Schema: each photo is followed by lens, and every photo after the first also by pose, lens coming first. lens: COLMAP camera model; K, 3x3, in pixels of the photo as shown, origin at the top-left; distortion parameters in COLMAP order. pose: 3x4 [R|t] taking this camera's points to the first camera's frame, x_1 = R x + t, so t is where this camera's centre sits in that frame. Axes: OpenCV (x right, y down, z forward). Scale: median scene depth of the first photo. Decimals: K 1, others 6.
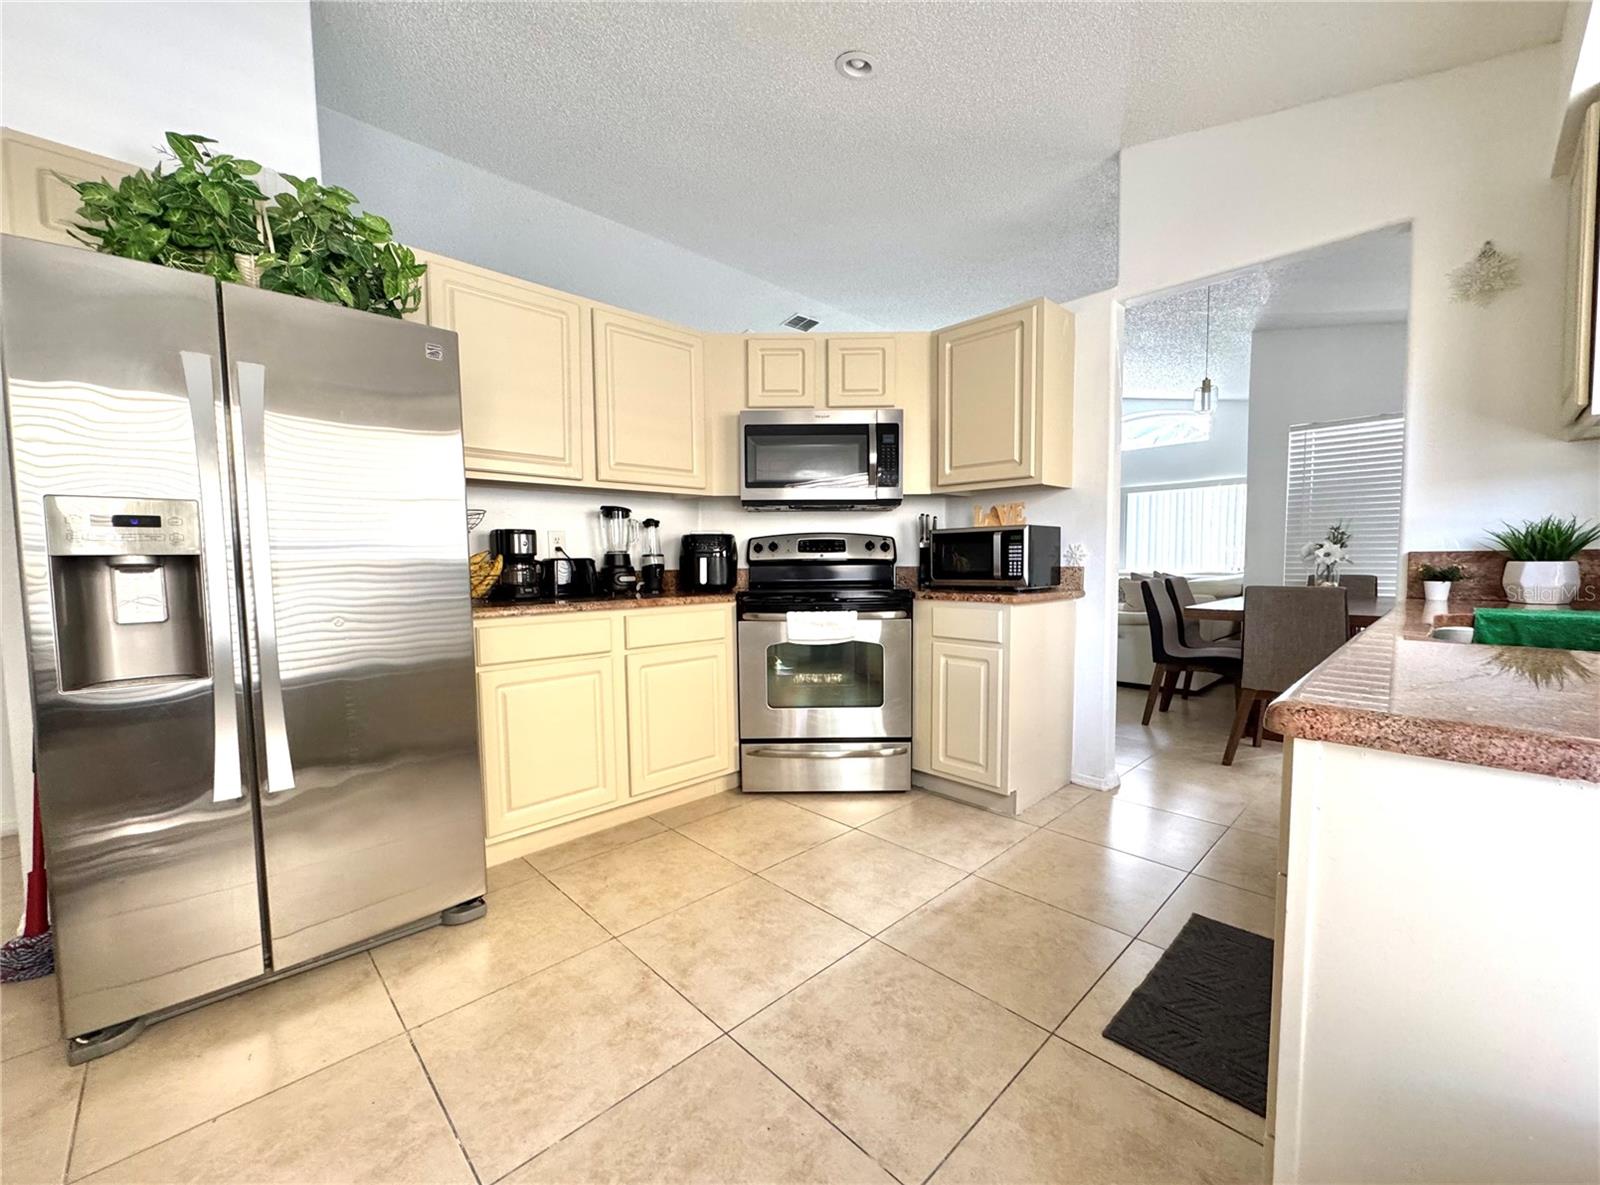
lens RADIAL K [[642.6, 0, 801.1], [0, 642.6, 604.4], [0, 0, 1]] dist [-0.001136, 0.000031]
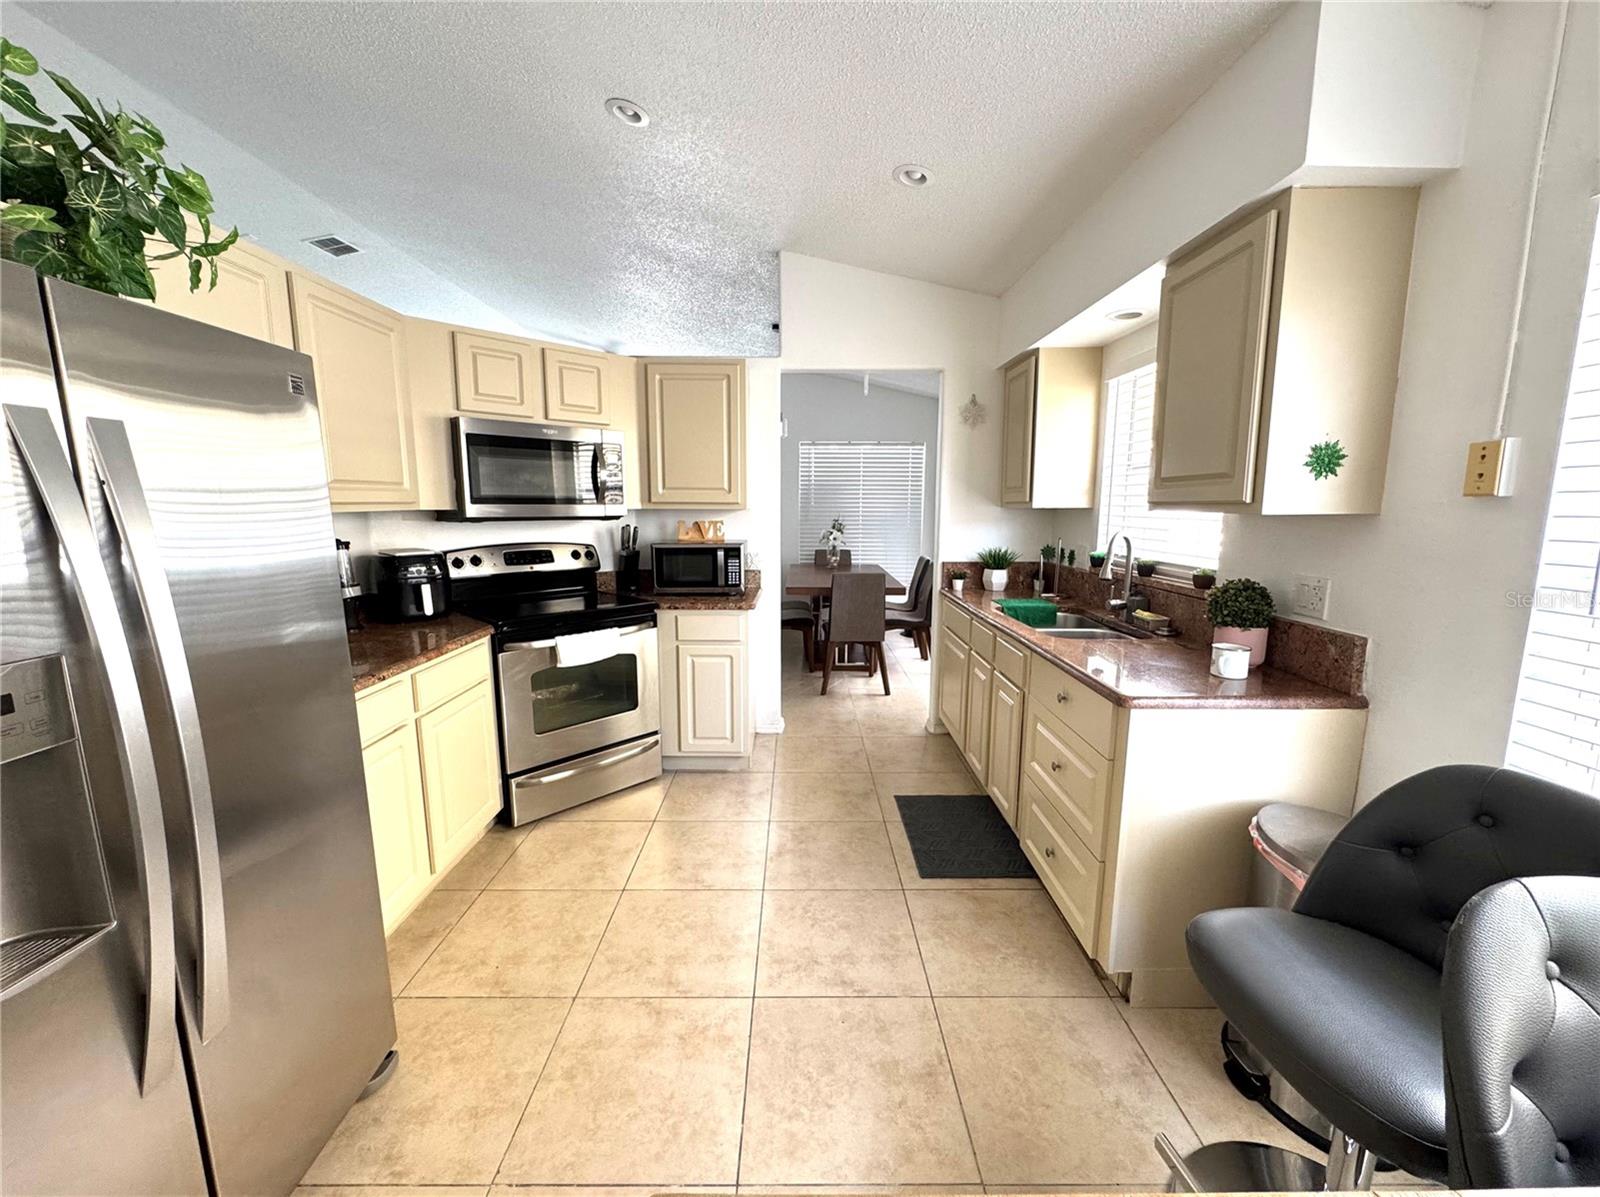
lens RADIAL K [[642.1, 0, 804.0], [0, 642.1, 603.8], [0, 0, 1]] dist [-0.002014, 0.000087]
pose [[0.687544, -0.102234, 0.718910, -0.471918], [0.040104, 0.993874, 0.102982, -0.128087], [-0.725035, -0.041974, 0.687432, 0.042368]]
